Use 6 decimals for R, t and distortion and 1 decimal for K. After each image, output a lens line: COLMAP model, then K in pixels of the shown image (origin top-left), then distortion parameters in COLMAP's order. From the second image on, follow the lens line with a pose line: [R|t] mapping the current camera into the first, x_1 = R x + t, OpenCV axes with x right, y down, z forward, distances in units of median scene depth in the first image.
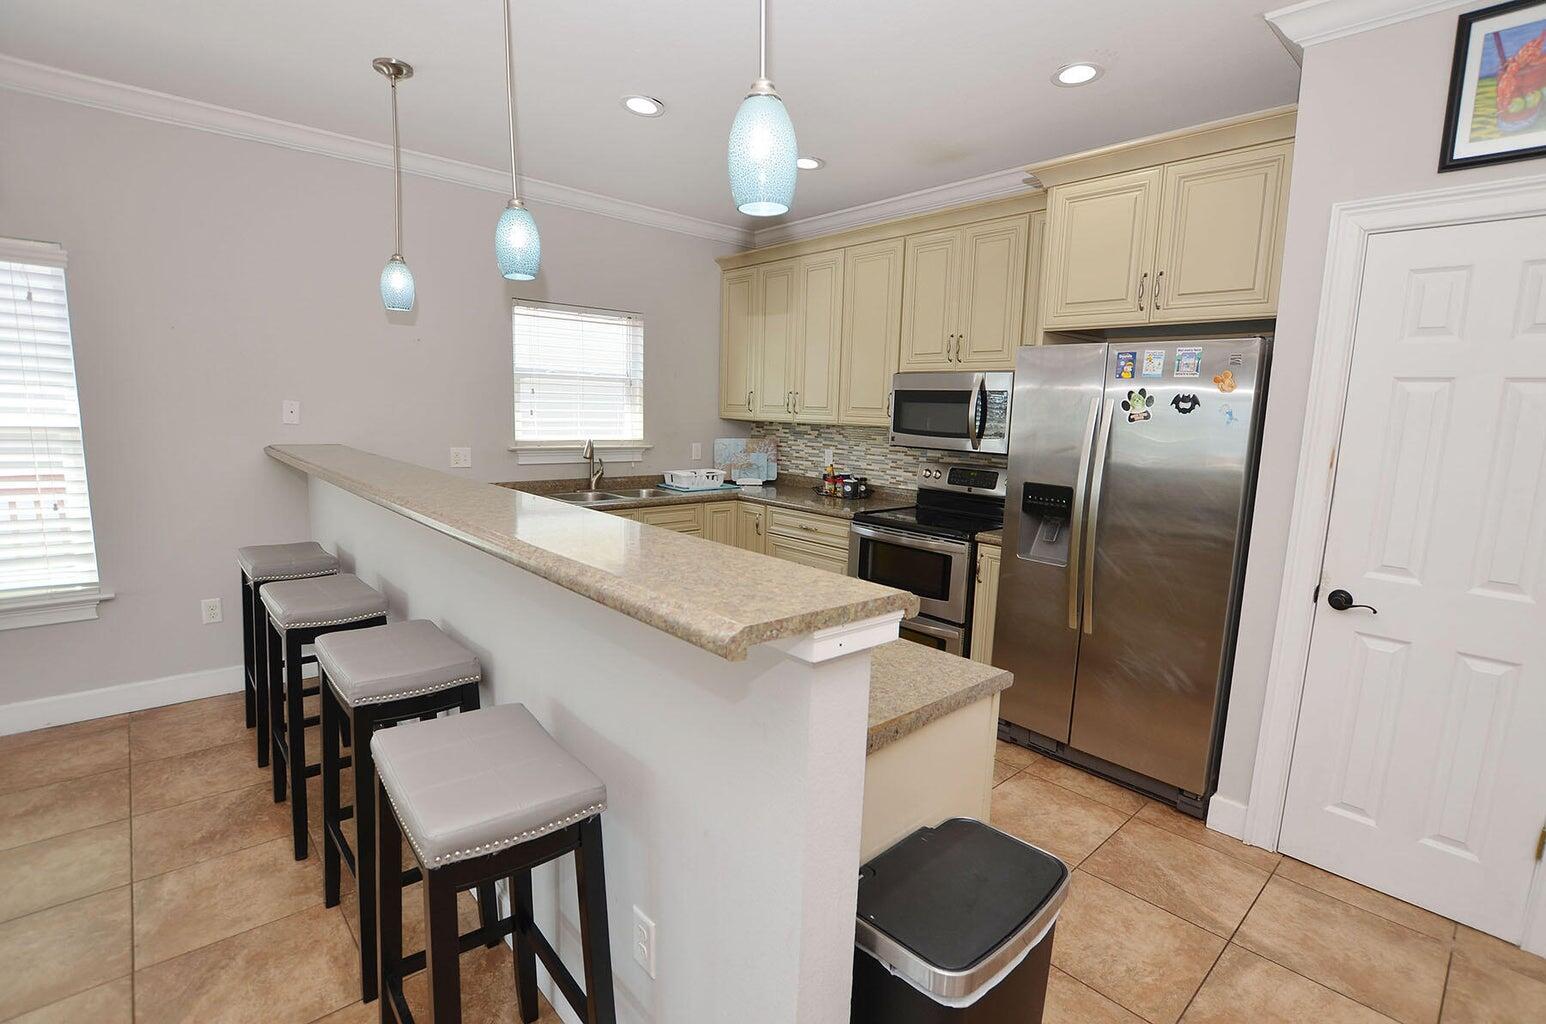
lens RADIAL K [[718.5, 0, 775.9], [0, 718.5, 510.0], [0, 0, 1]] dist [-0.016769, 0.002469]
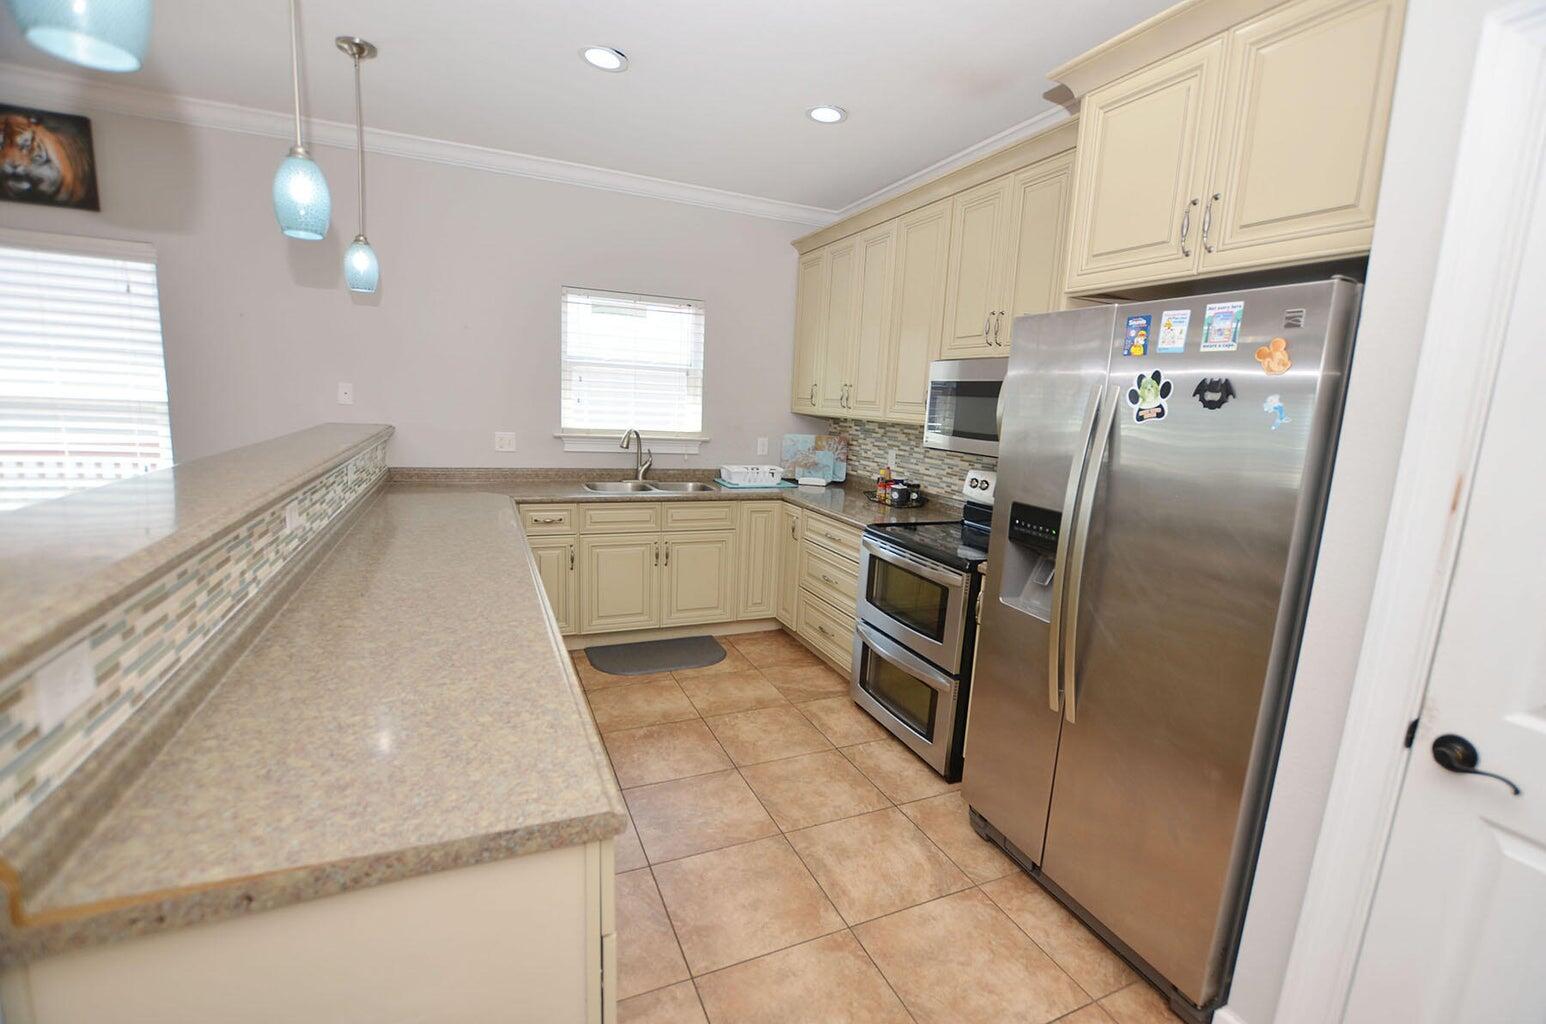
lens RADIAL K [[675.8, 0, 776.7], [0, 675.8, 510.8], [0, 0, 1]] dist [-0.018104, 0.001449]
pose [[0.951319, 0.069407, -0.300290, 0.318617], [-0.066930, 0.997585, 0.018540, -0.024886], [0.300852, 0.002461, 0.953668, 0.260043]]
